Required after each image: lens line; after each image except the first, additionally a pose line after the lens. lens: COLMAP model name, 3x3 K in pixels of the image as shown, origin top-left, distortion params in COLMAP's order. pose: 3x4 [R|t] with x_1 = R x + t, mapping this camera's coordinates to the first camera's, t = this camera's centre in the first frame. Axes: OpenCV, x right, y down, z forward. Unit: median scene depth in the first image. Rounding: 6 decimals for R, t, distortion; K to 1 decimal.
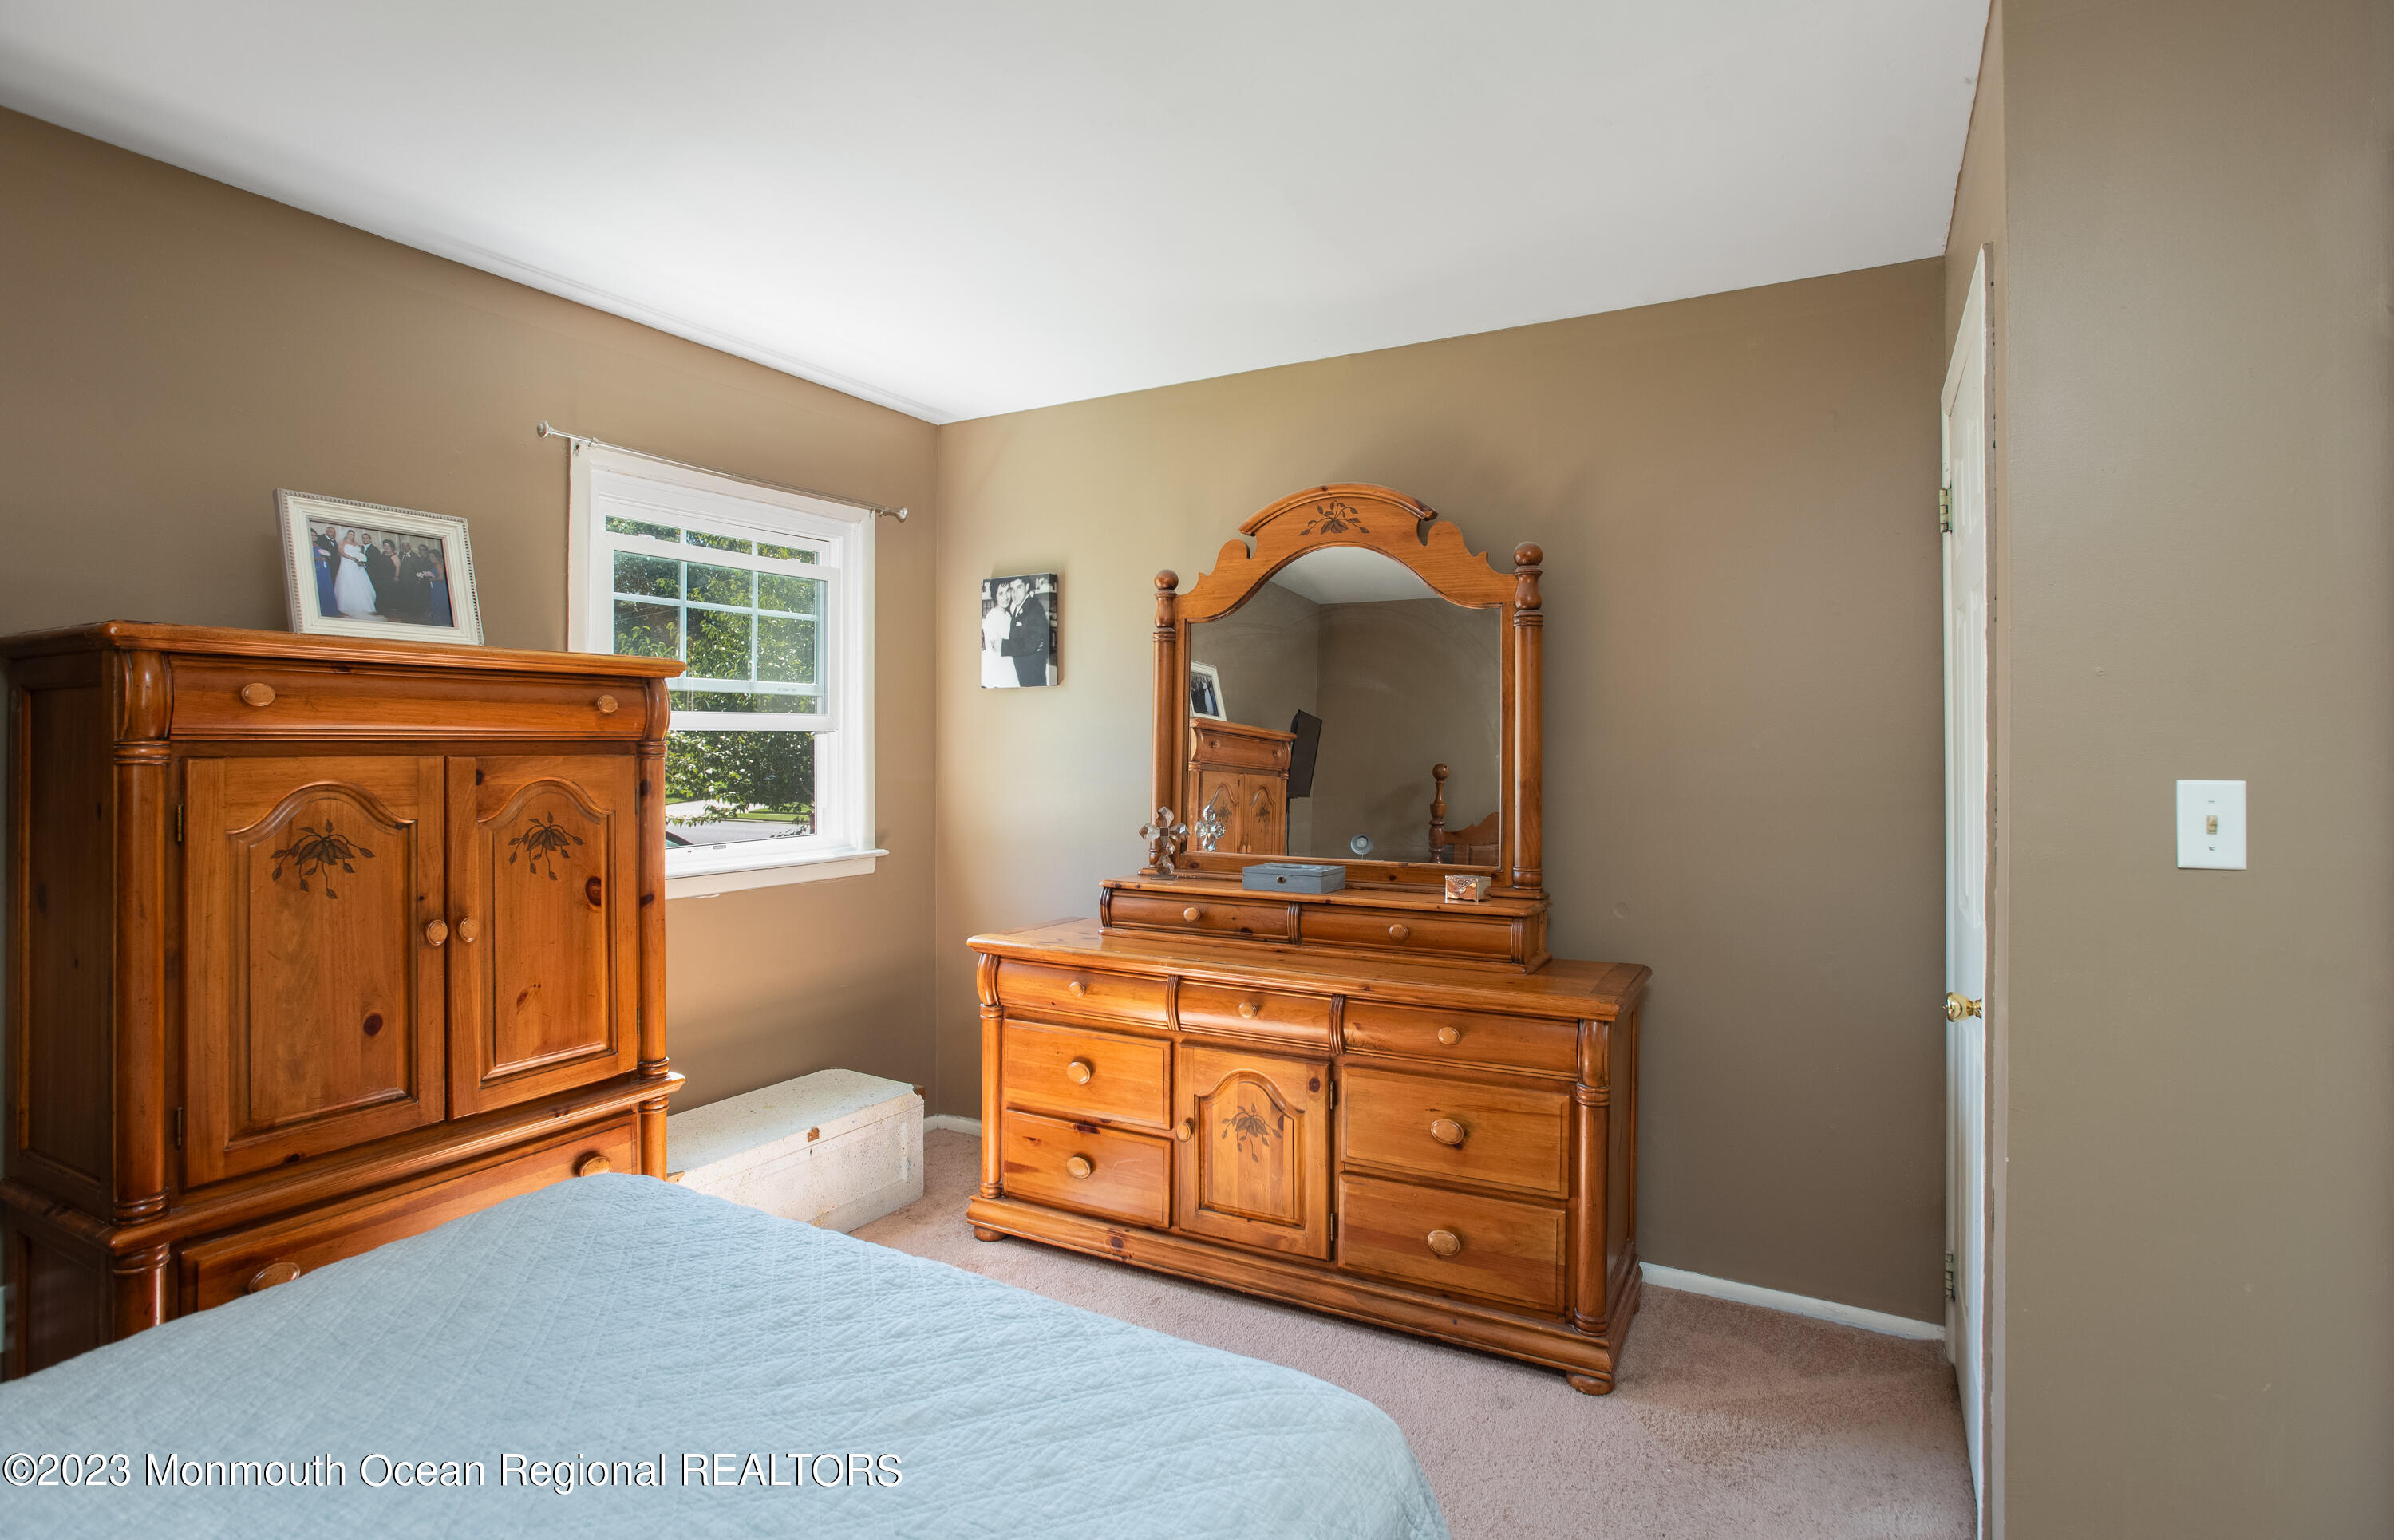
lens RADIAL K [[1170.9, 0, 1210.9], [0, 1170.9, 748.4], [0, 0, 1]] dist [0.001628, 0.000434]
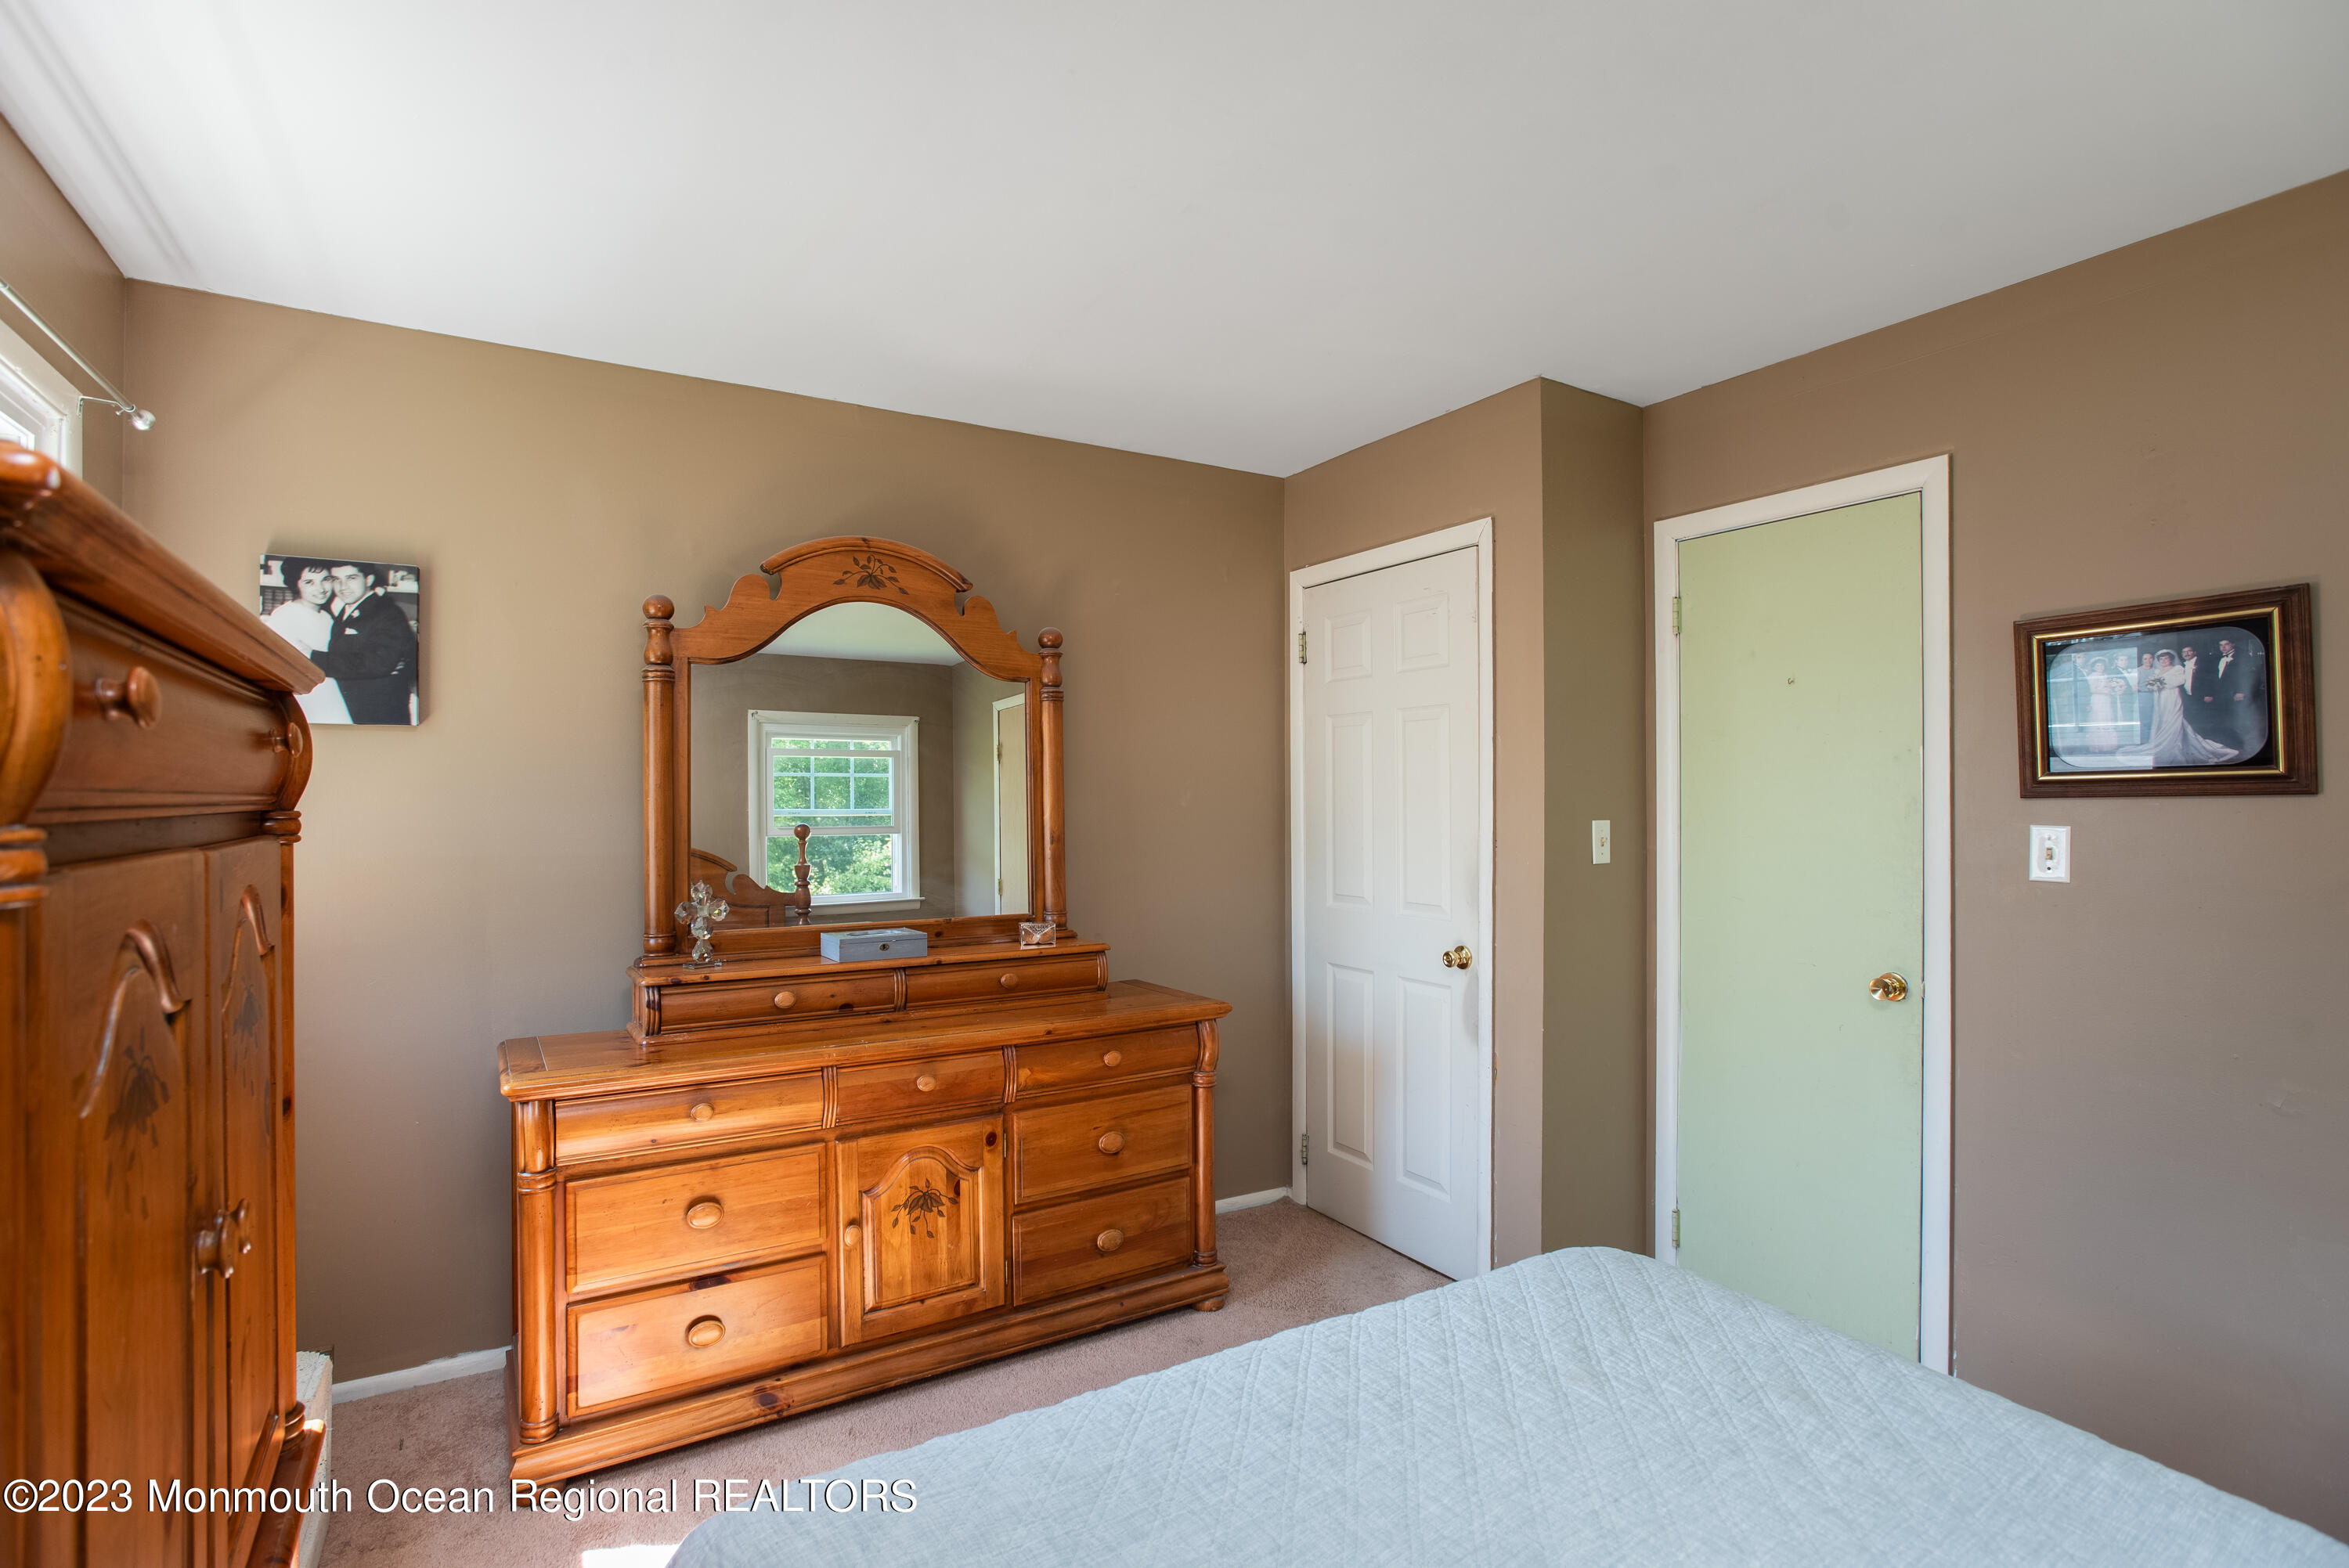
lens RADIAL K [[1129.7, 0, 1183.6], [0, 1129.7, 796.8], [0, 0, 1]] dist [-0.017215, 0.002734]
pose [[0.507985, 0.000830, 0.861366, -0.616068], [0.008519, 0.999946, -0.005987, -0.002581], [-0.861324, 0.010379, 0.507950, 0.325981]]
